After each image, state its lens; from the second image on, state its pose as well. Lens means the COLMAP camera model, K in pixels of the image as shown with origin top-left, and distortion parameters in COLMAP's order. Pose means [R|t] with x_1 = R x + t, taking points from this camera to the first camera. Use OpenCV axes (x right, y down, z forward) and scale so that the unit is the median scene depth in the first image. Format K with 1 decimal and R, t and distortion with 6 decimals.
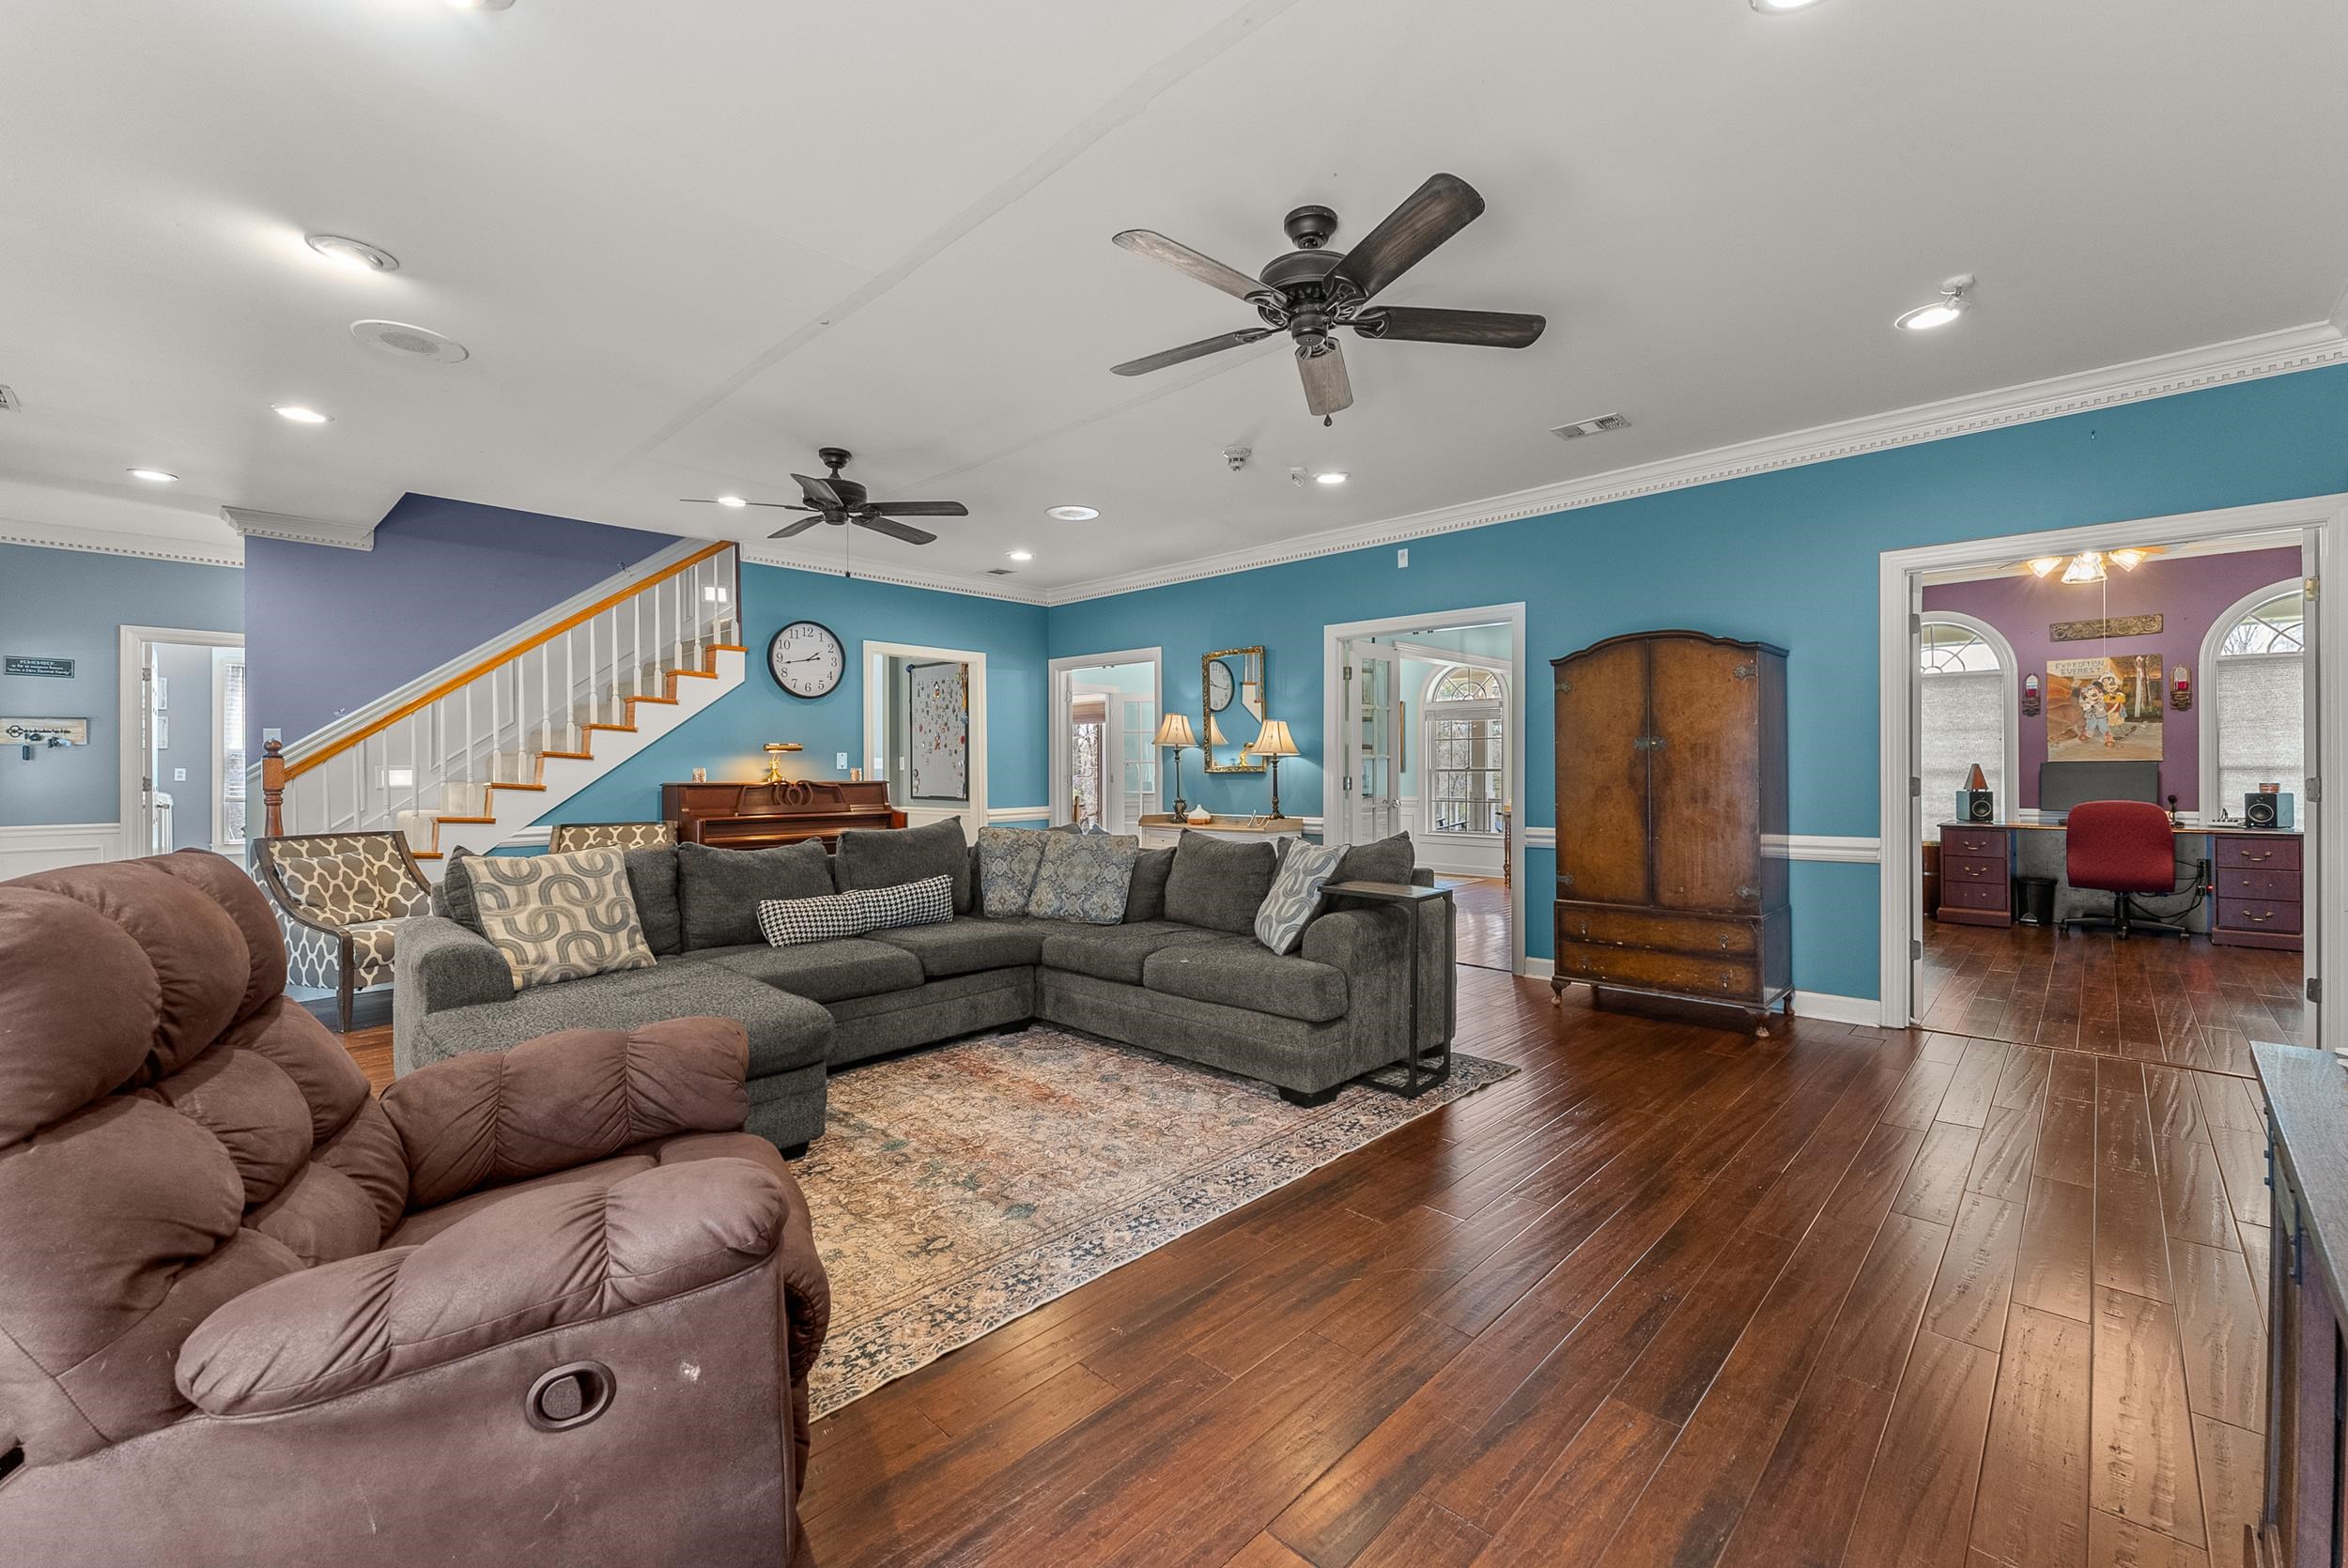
lens RADIAL K [[960.6, 0, 1179.9], [0, 960.6, 769.7], [0, 0, 1]] dist [0.004394, 0.000624]
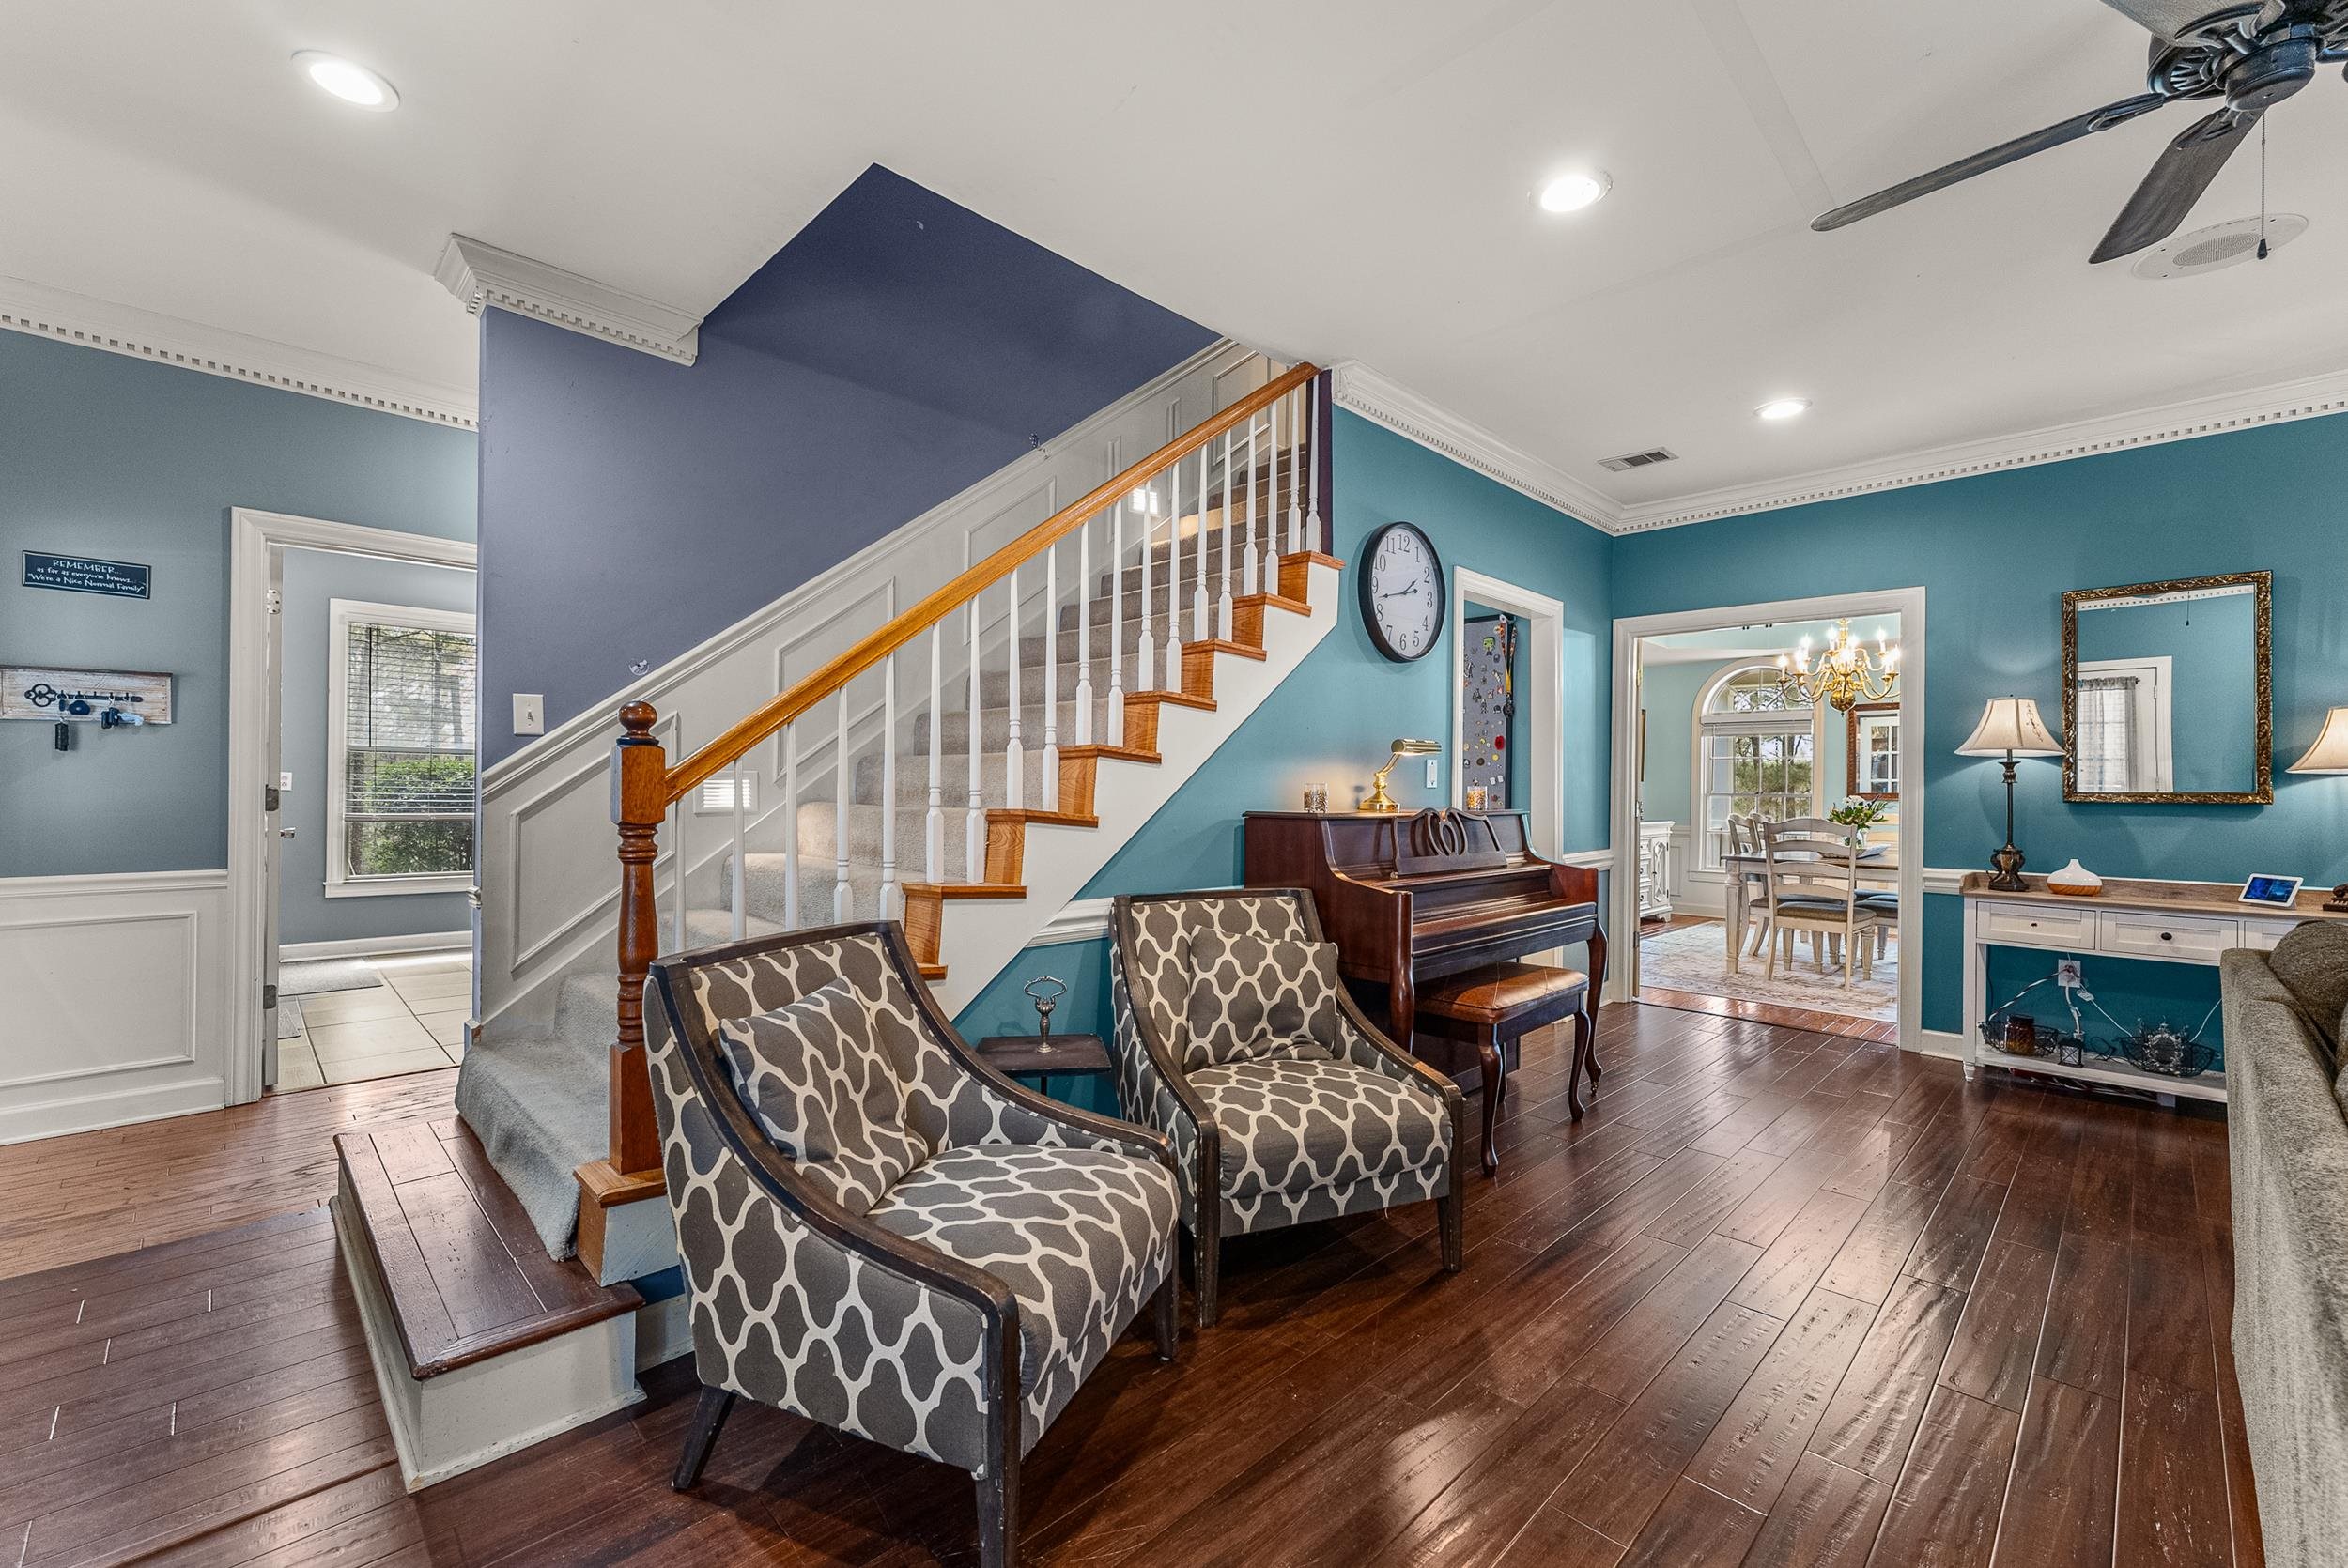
lens RADIAL K [[960.6, 0, 1164.2], [0, 960.6, 789.2], [0, 0, 1]] dist [0.004394, 0.000624]
pose [[0.999486, 0.013099, -0.029247, -0.641217], [-0.013109, 0.999914, -0.000165, 0.003125], [0.029243, 0.000548, 0.999572, 0.546450]]
